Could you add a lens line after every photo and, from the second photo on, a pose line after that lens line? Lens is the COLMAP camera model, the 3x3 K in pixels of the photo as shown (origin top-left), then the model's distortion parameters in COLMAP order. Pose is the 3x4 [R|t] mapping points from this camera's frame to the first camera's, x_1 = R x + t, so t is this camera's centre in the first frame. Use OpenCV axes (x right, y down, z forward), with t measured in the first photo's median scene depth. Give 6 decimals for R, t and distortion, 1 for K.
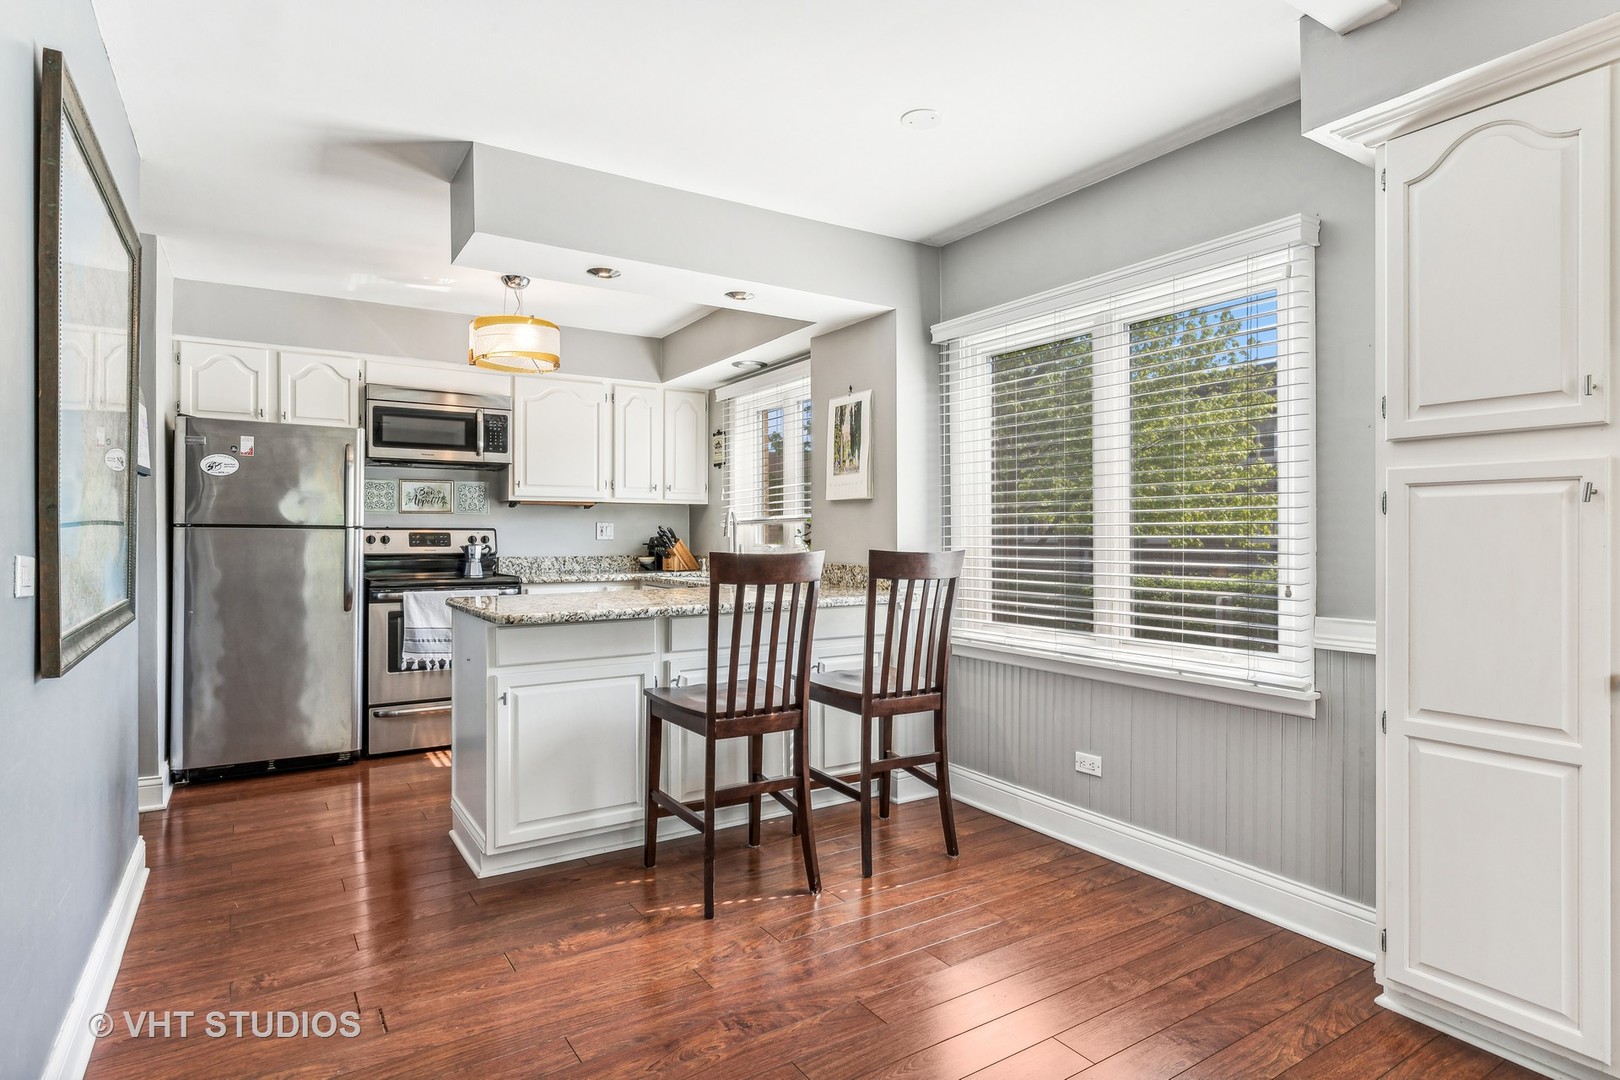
lens RADIAL K [[860.0, 0, 810.0], [0, 860.0, 540.0], [0, 0, 1]] dist [-0.001655, -0.000405]
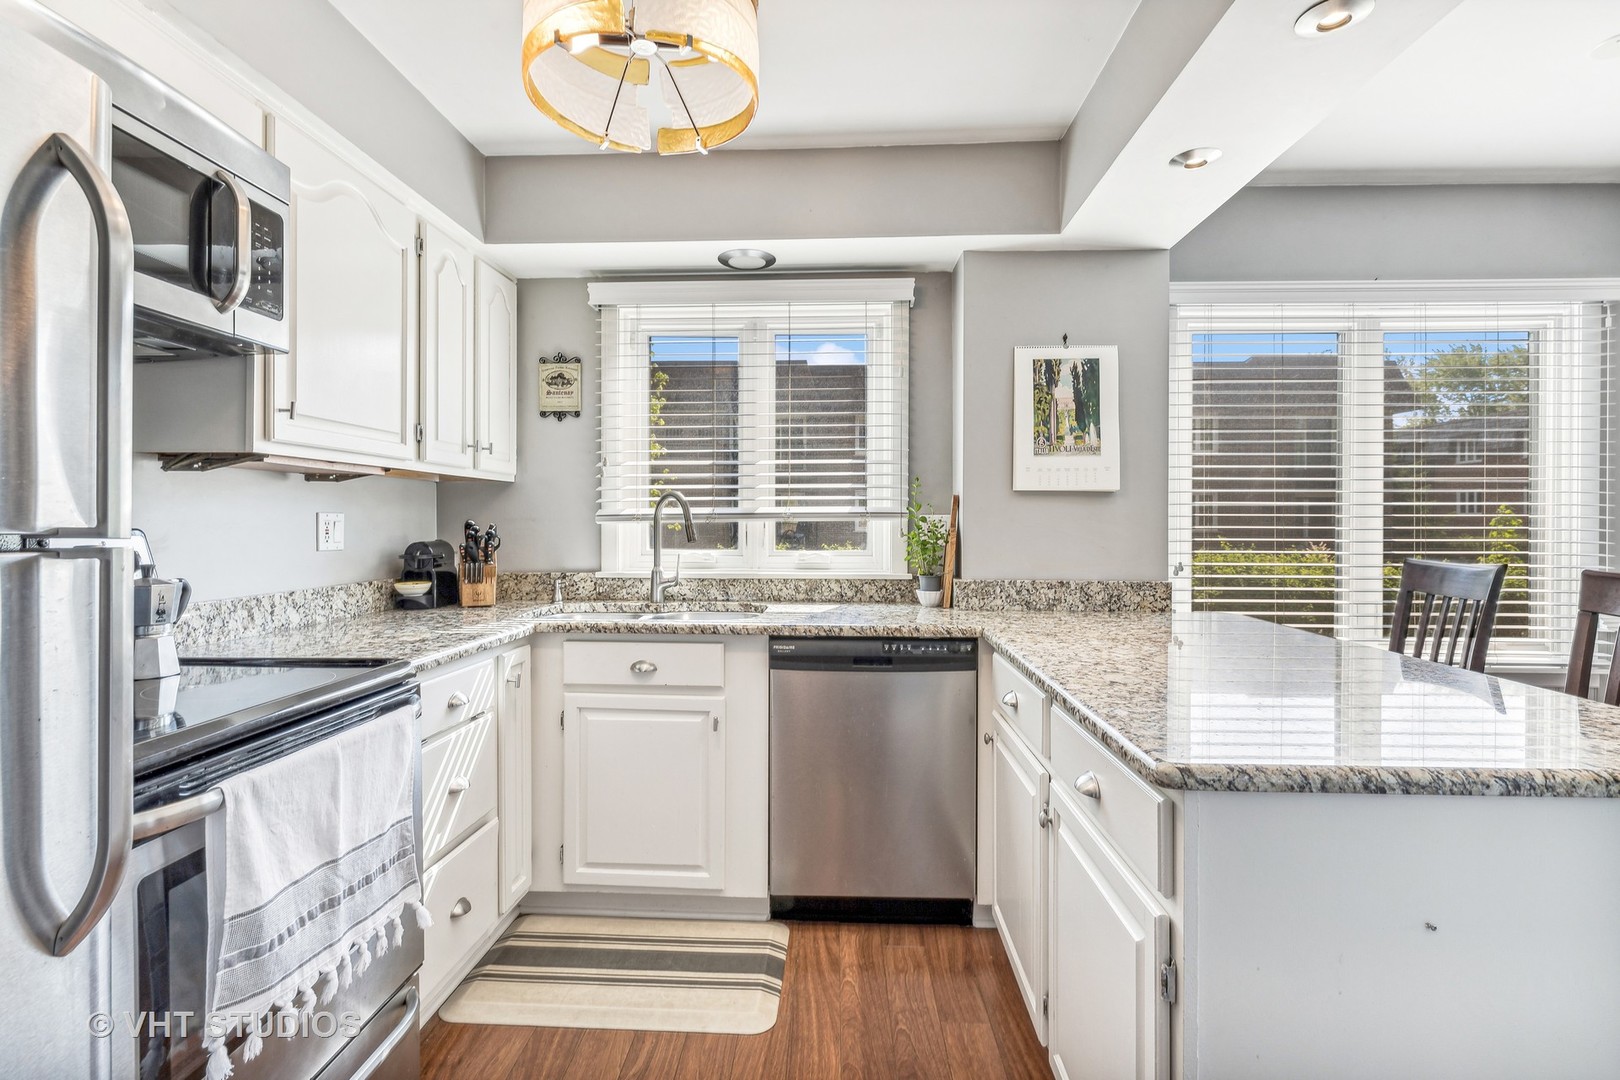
lens RADIAL K [[780.9, 0, 814.6], [0, 780.9, 531.6], [0, 0, 1]] dist [-0.004672, 0.000148]
pose [[0.574077, -0.004247, 0.818790, -0.607885], [0.003192, 0.999991, 0.002948, -0.015083], [-0.818795, 0.000921, 0.574085, 0.784473]]
